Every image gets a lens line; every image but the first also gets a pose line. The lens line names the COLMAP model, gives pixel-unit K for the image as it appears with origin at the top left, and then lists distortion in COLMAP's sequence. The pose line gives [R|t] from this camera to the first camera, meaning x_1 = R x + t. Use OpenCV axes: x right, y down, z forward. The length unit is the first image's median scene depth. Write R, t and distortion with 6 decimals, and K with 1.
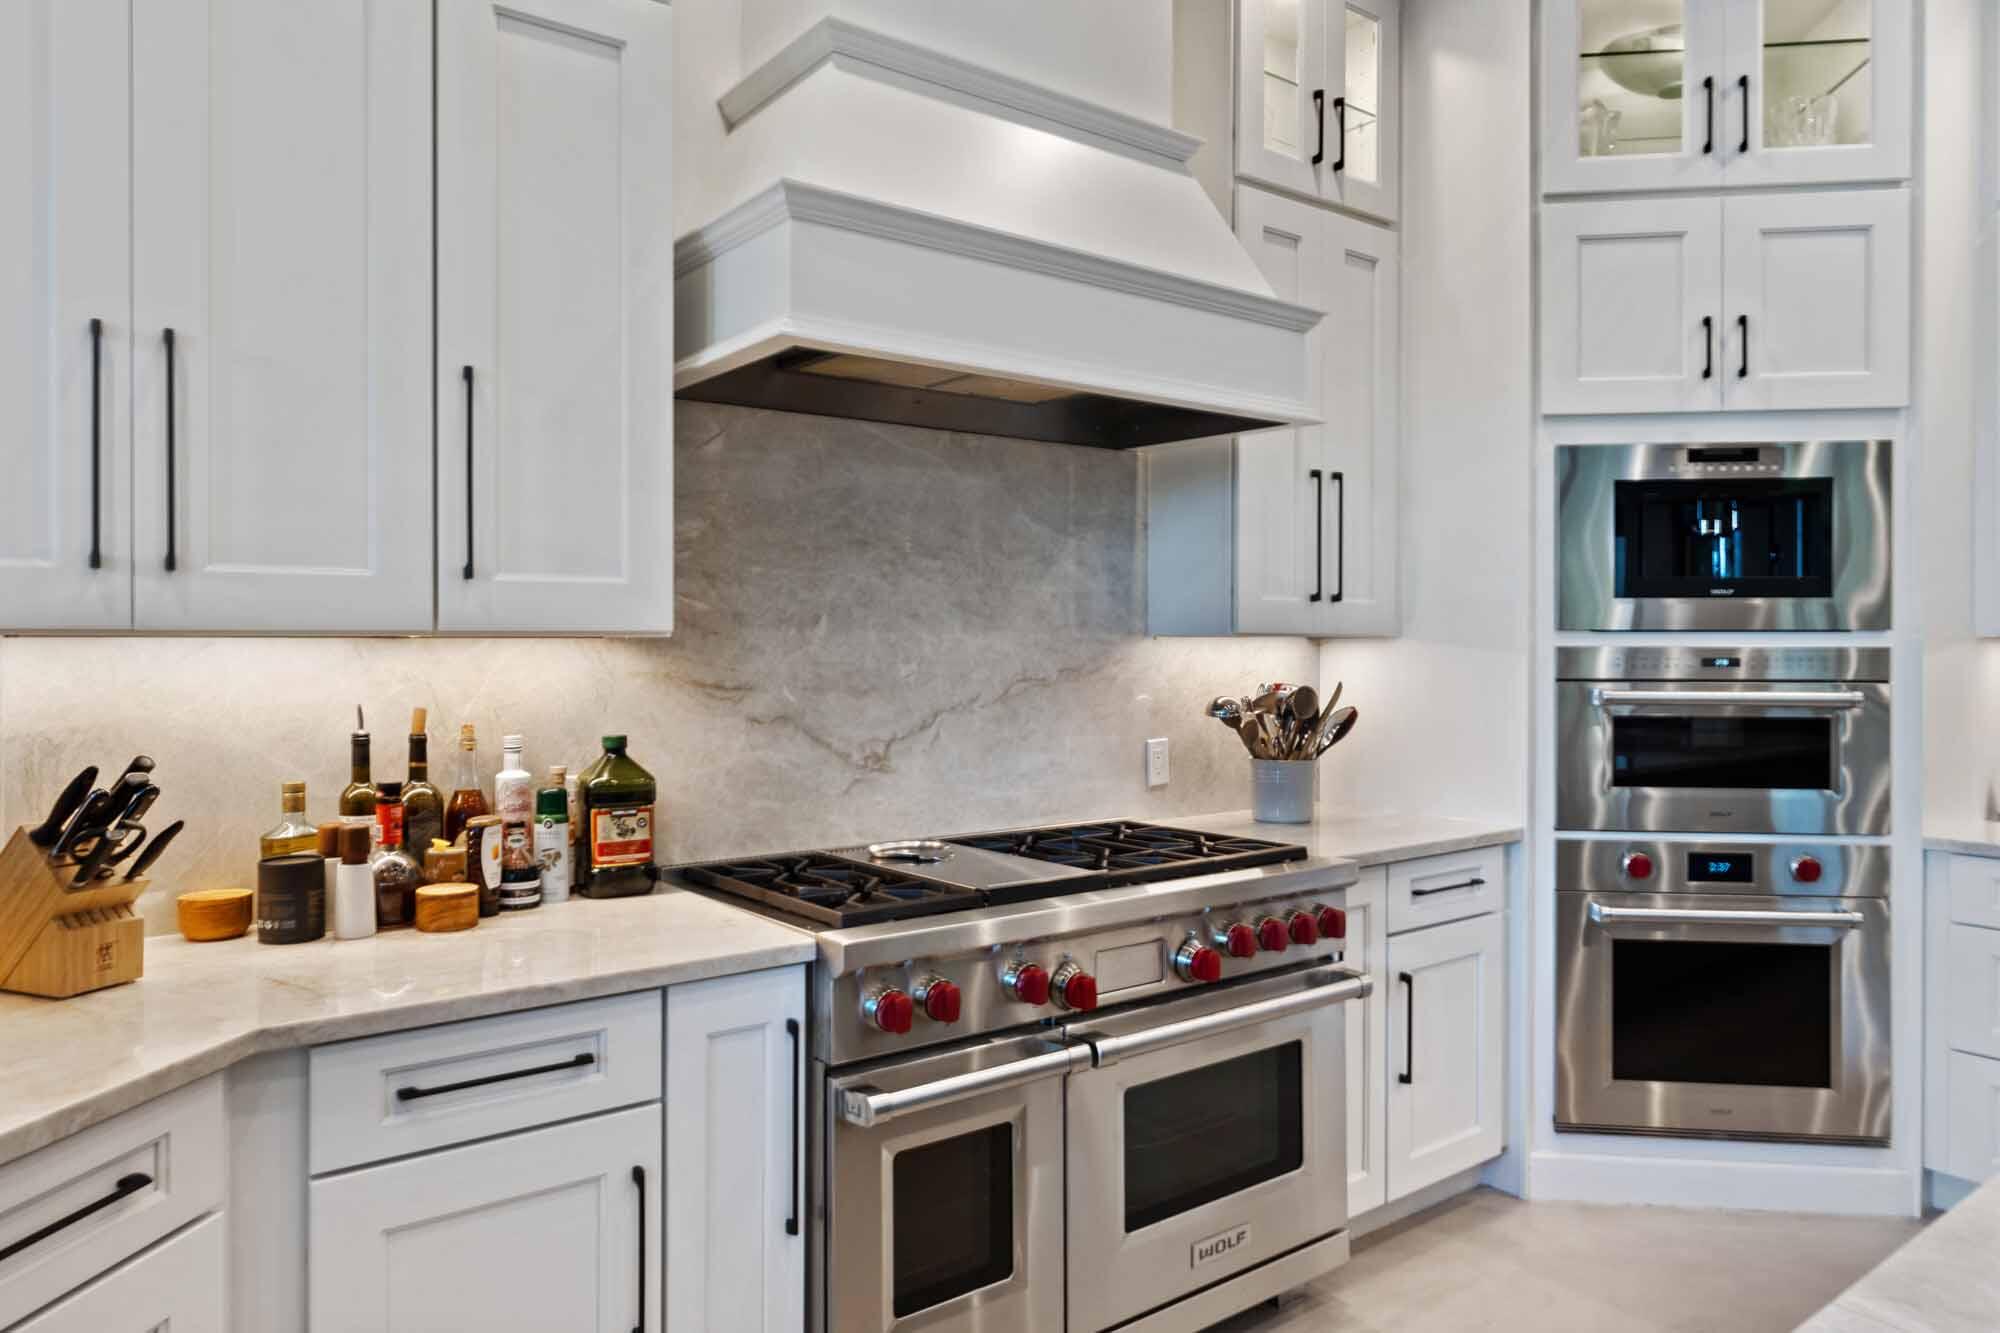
lens RADIAL K [[1309.1, 0, 1008.7], [0, 1309.1, 645.3], [0, 0, 1]] dist [0.004359, -0.002627]
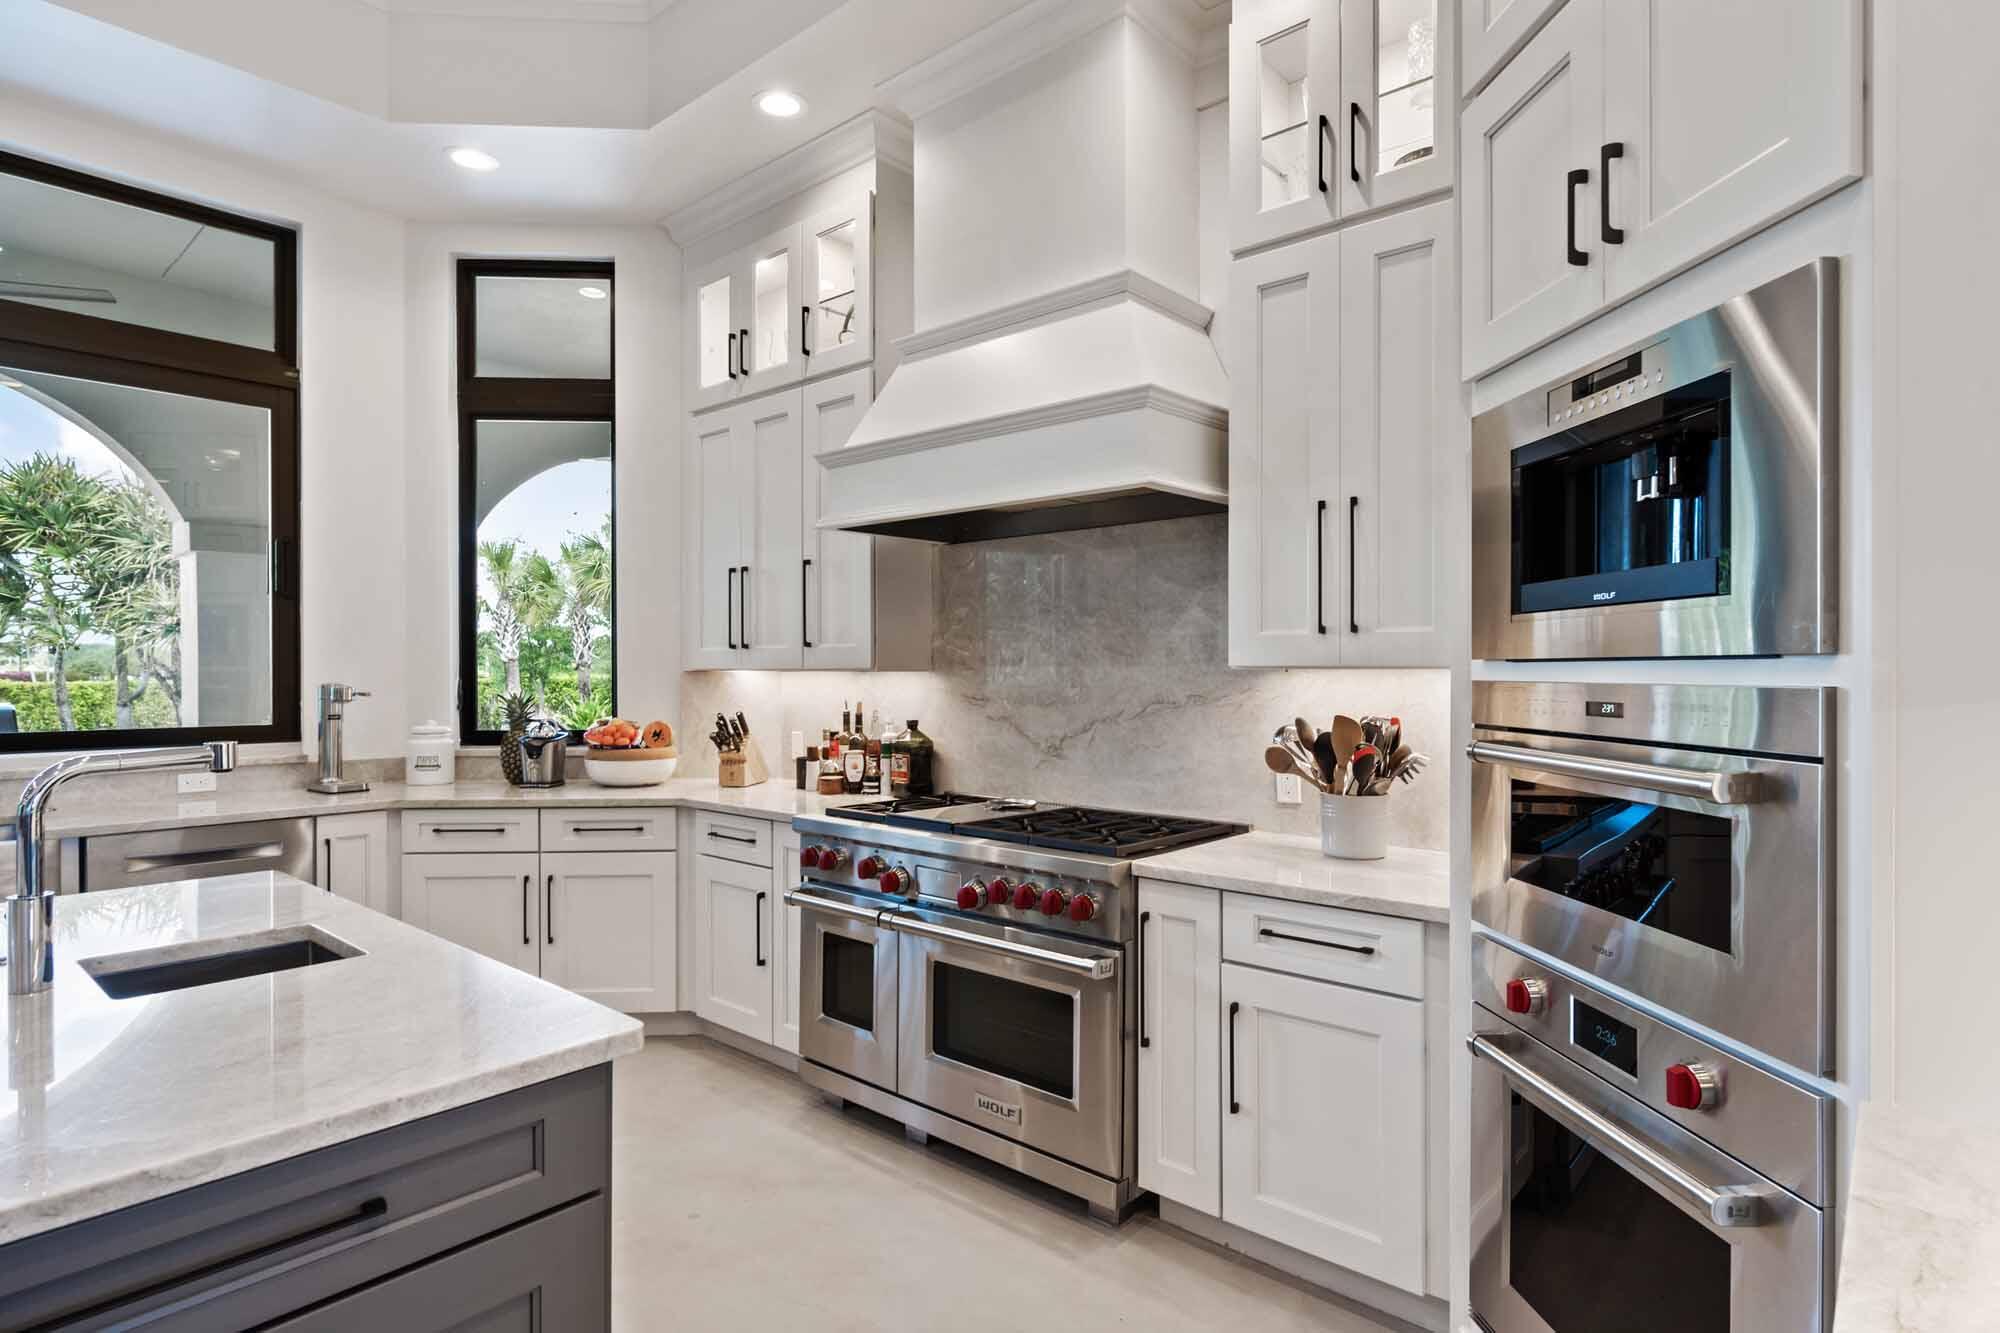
lens RADIAL K [[1035.5, 0, 1002.3], [0, 1035.5, 673.8], [0, 0, 1]] dist [0.002378, -0.001235]
pose [[0.195102, 0.002118, -0.980781, 1.057679], [-0.002430, 0.999996, 0.001676, -0.003895], [0.980780, 0.002056, 0.195106, 0.673819]]
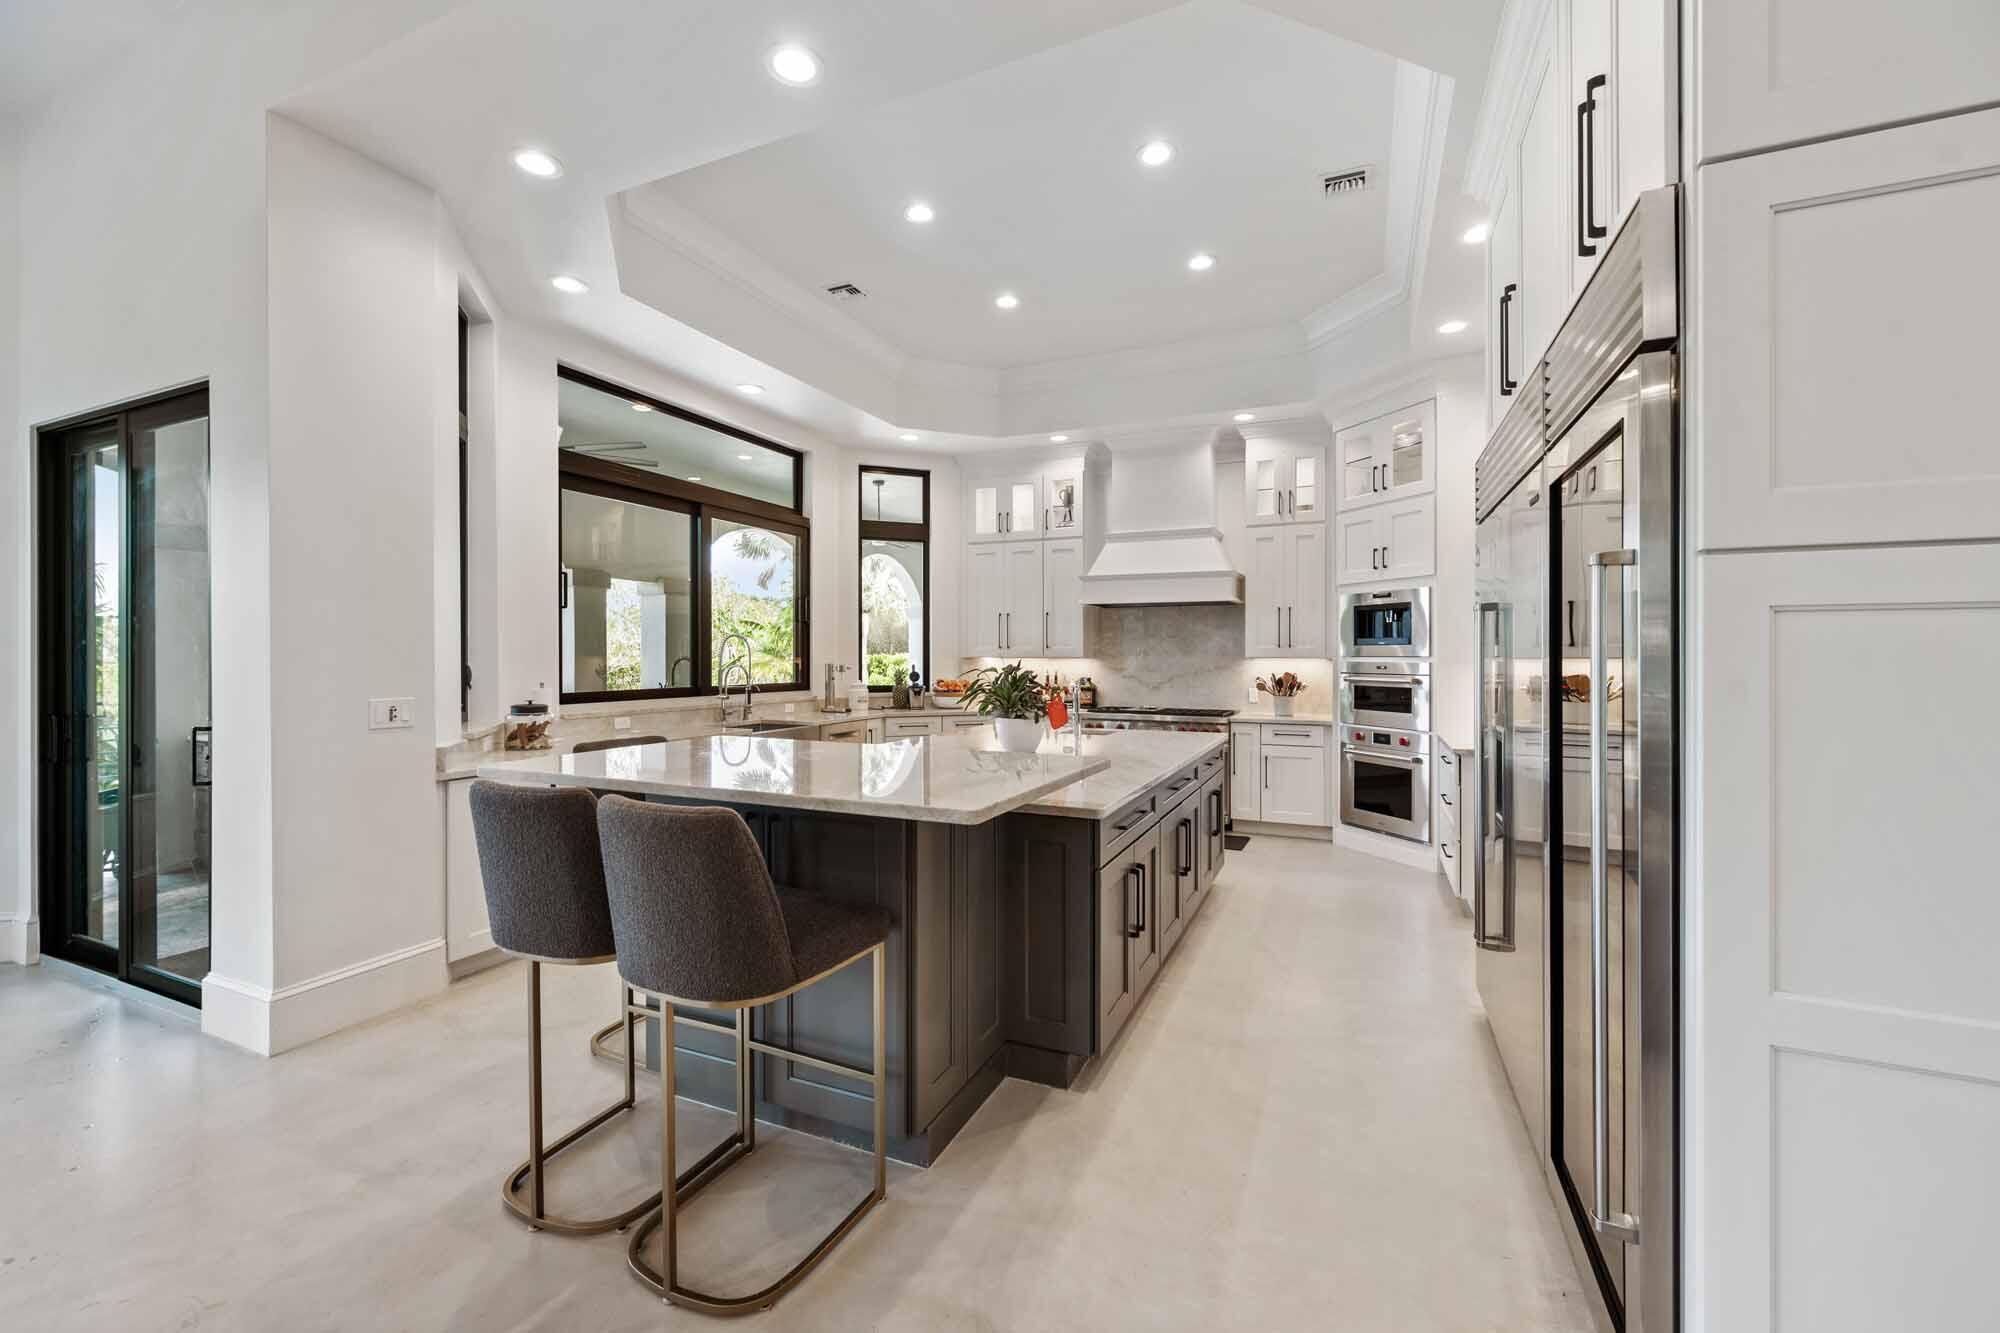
lens RADIAL K [[801.4, 0, 997.3], [0, 801.4, 655.6], [0, 0, 1]] dist [-0.006085, 0.001052]
pose [[0.473276, -0.000976, -0.880914, 1.840641], [-0.004147, 0.999986, -0.003336, -0.003871], [0.880905, 0.005233, 0.473265, -0.629090]]
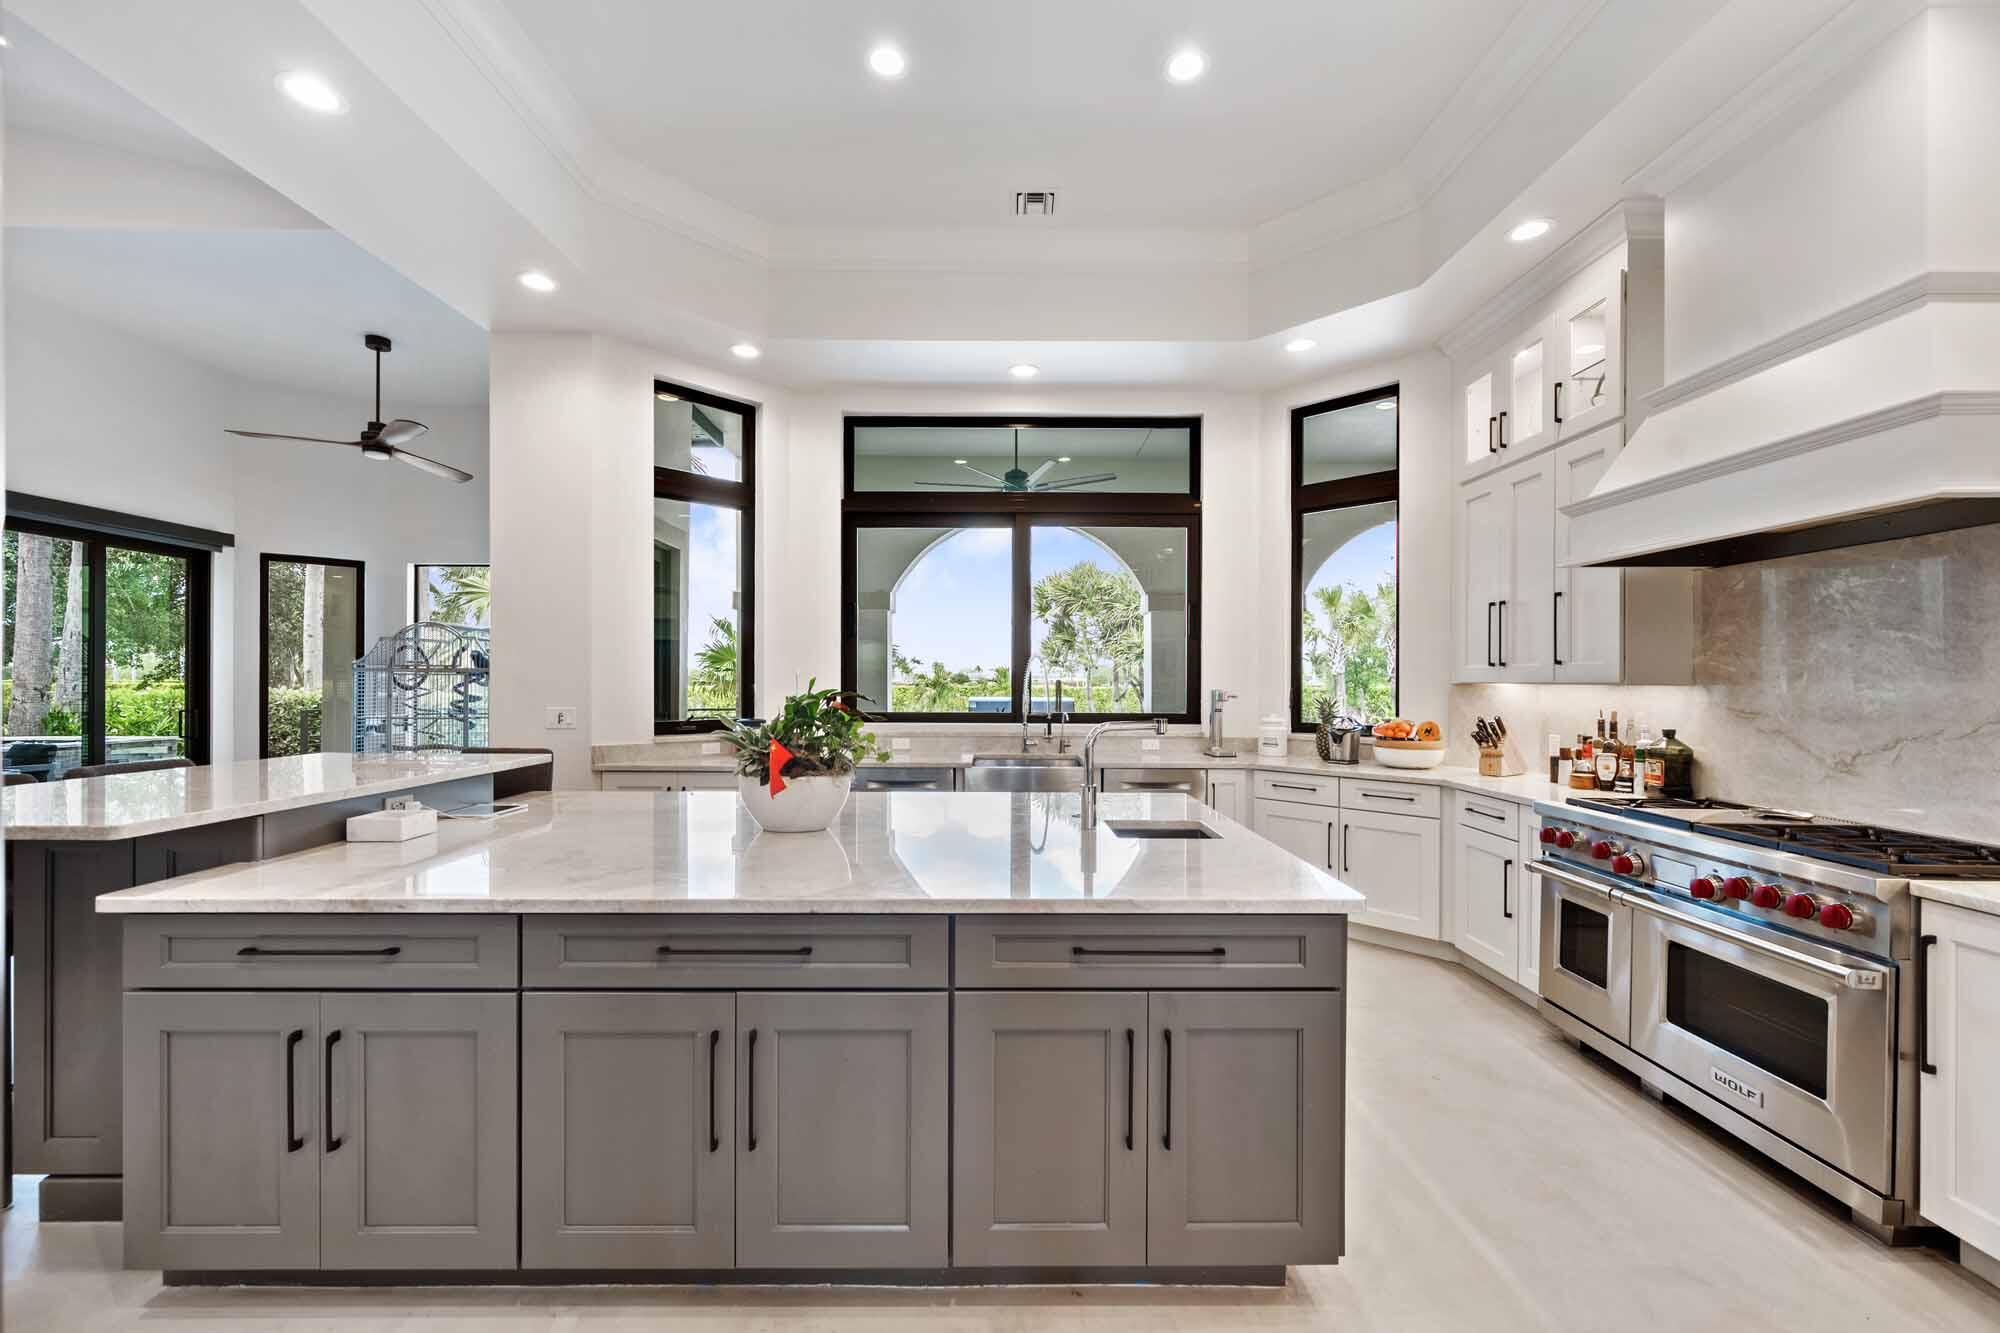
lens RADIAL K [[801.4, 0, 996.1], [0, 801.4, 680.2], [0, 0, 1]] dist [-0.006085, 0.001052]
pose [[-0.609162, -0.003519, -0.793038, 1.212584], [-0.007706, 0.999969, 0.001482, -0.006536], [0.793008, 0.007013, -0.609170, 0.750838]]
